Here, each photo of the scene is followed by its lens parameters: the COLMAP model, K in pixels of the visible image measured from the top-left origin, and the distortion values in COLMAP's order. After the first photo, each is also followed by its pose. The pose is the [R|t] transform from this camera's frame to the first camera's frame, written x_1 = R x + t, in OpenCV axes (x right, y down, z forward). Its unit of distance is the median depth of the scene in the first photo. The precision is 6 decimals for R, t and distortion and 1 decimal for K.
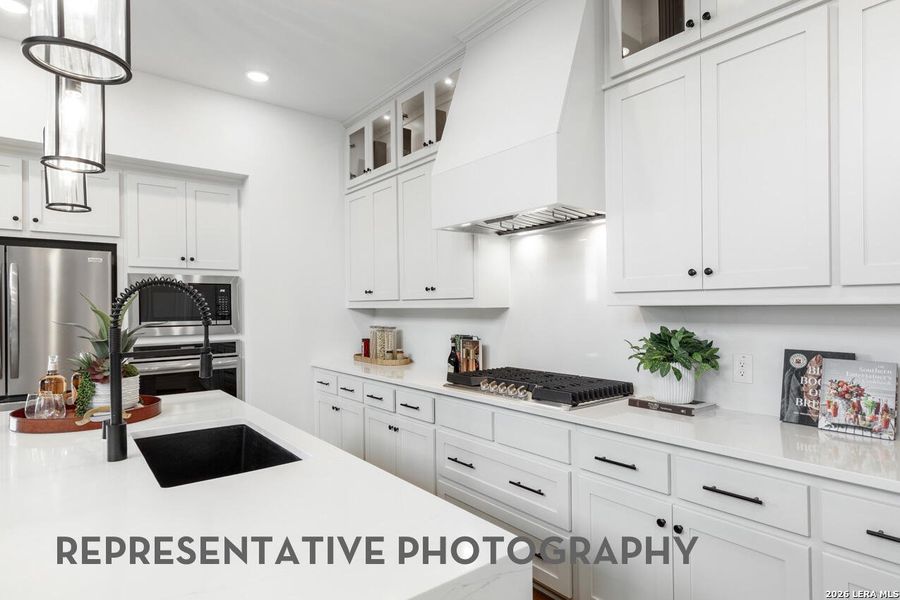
lens RADIAL K [[479.2, 0, 449.9], [0, 479.2, 306.2], [0, 0, 1]] dist [0.012920, 0.000392]
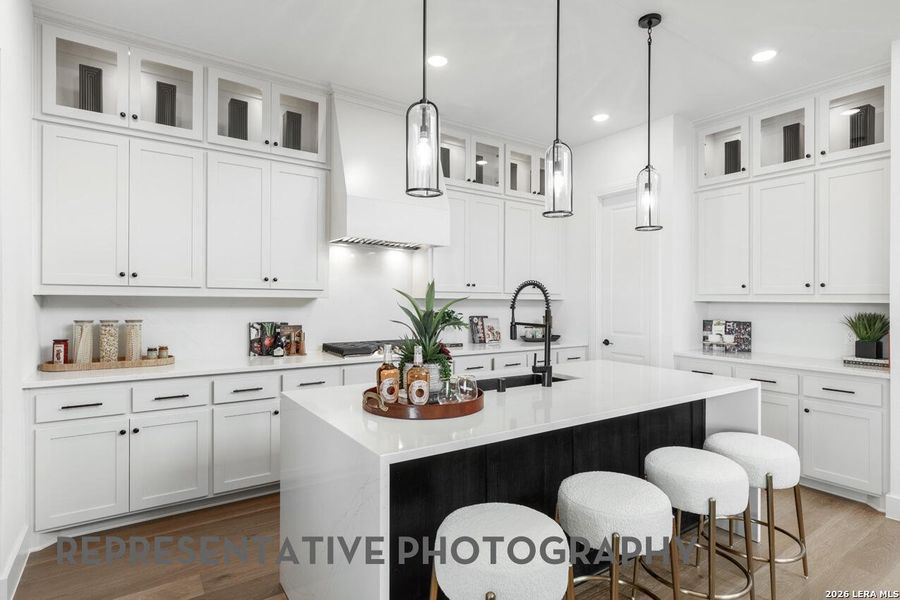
lens RADIAL K [[510.1, 0, 451.3], [0, 510.1, 297.6], [0, 0, 1]] dist [0.005209, 0.001015]
pose [[0.073649, 0.011463, 0.997218, -1.557358], [-0.011756, 0.999874, -0.010625, 0.016477], [-0.997215, -0.010941, 0.073774, 0.699107]]
